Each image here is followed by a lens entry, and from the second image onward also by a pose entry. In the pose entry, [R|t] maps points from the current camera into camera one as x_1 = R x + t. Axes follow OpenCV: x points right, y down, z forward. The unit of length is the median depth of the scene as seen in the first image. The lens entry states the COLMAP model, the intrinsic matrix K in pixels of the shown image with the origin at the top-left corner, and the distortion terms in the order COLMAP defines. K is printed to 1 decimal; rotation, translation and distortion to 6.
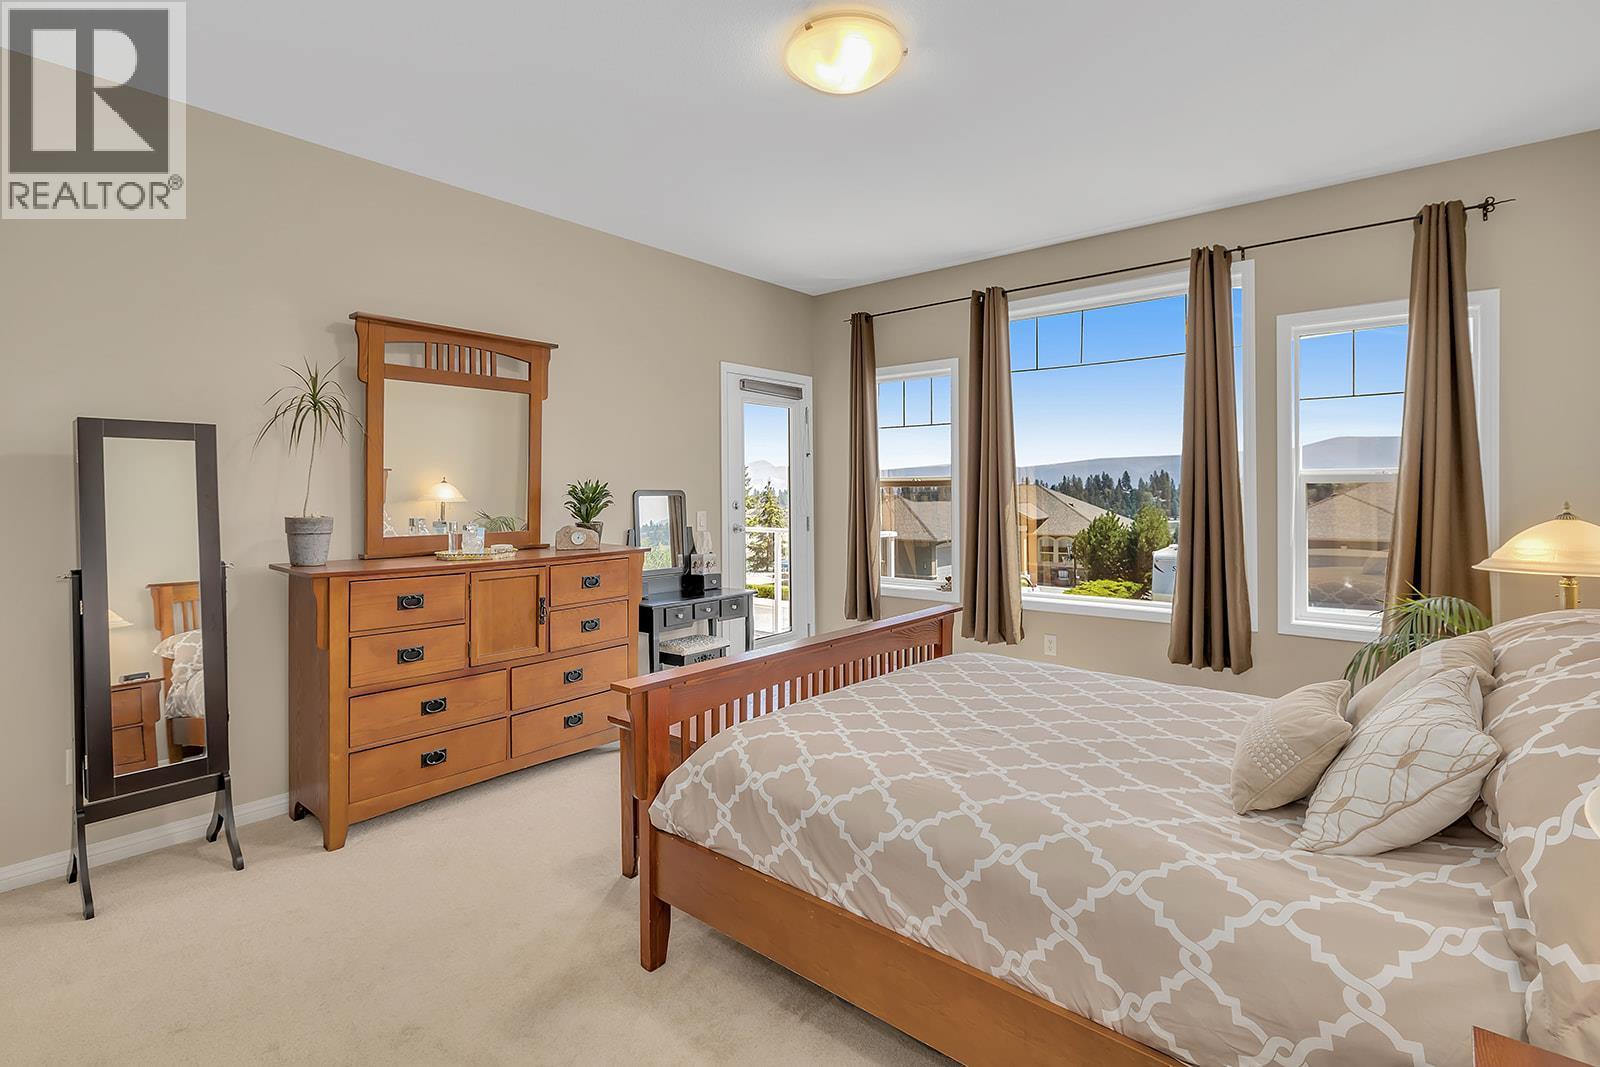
lens RADIAL K [[787.4, 0, 799.2], [0, 787.4, 485.0], [0, 0, 1]] dist [-0.004718, -0.000474]
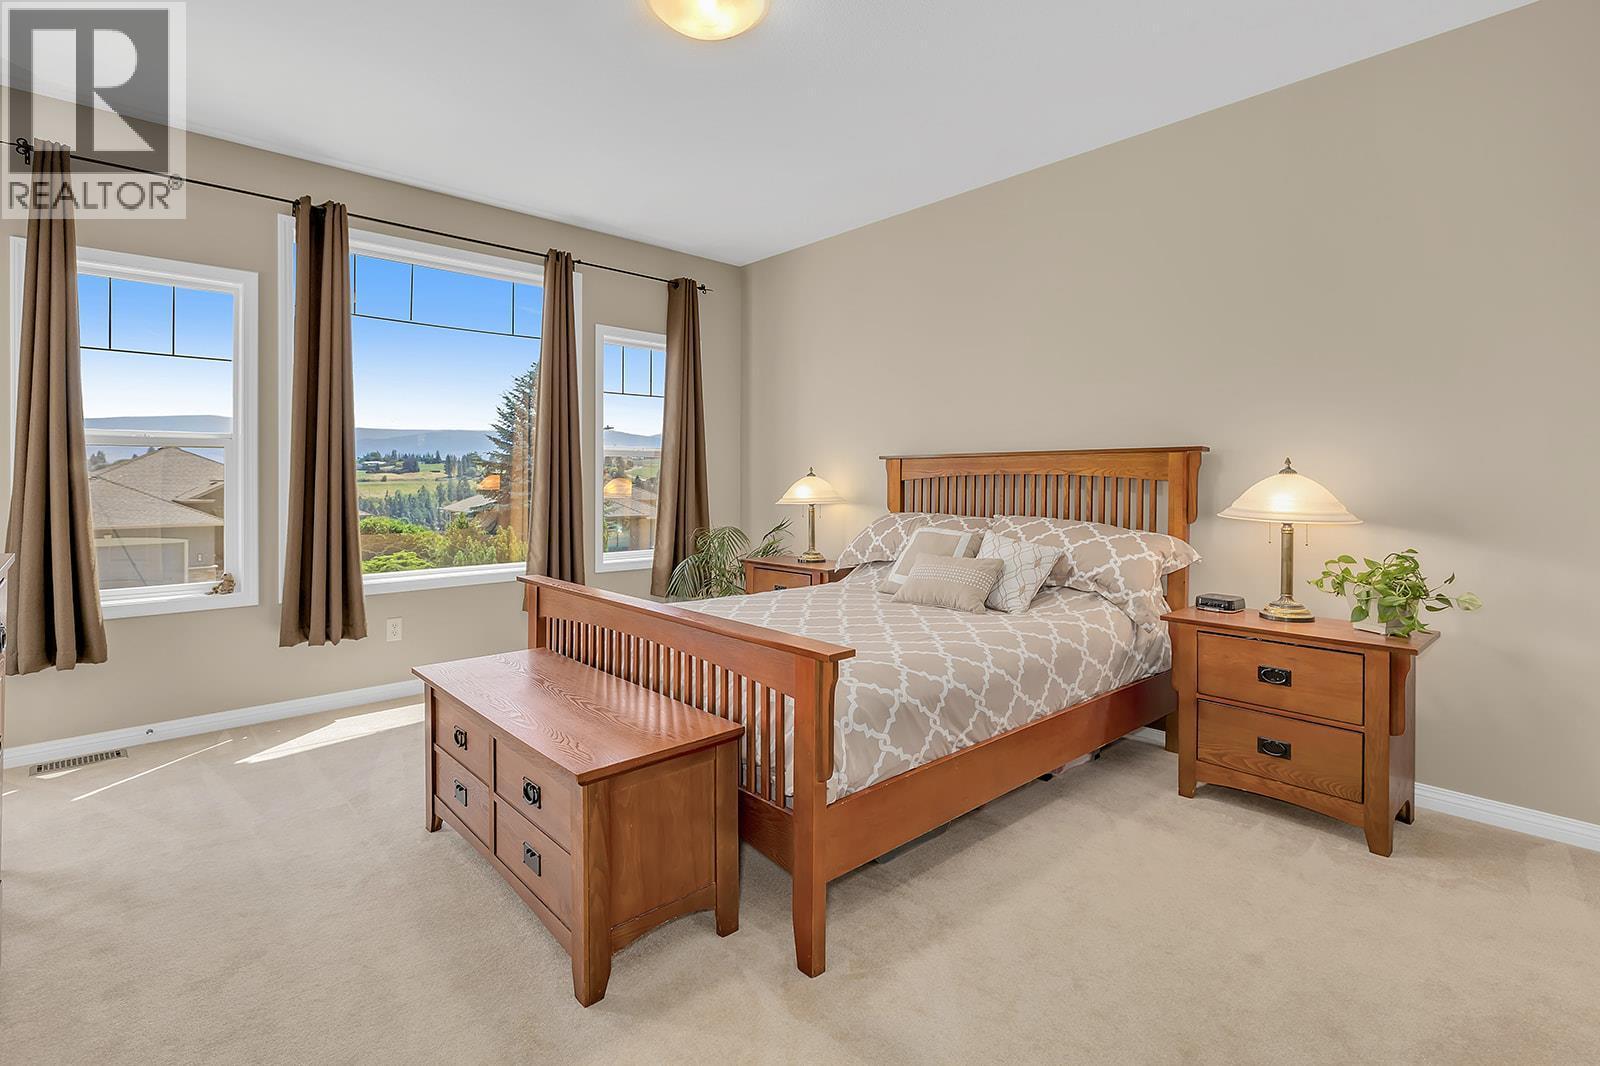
lens RADIAL K [[787.4, 0, 799.2], [0, 787.4, 484.5], [0, 0, 1]] dist [-0.004718, -0.000474]
pose [[0.085082, -0.001604, 0.996373, -1.118197], [-0.007216, 0.999971, 0.002226, 0.069037], [-0.996348, -0.007380, 0.085068, 0.990477]]
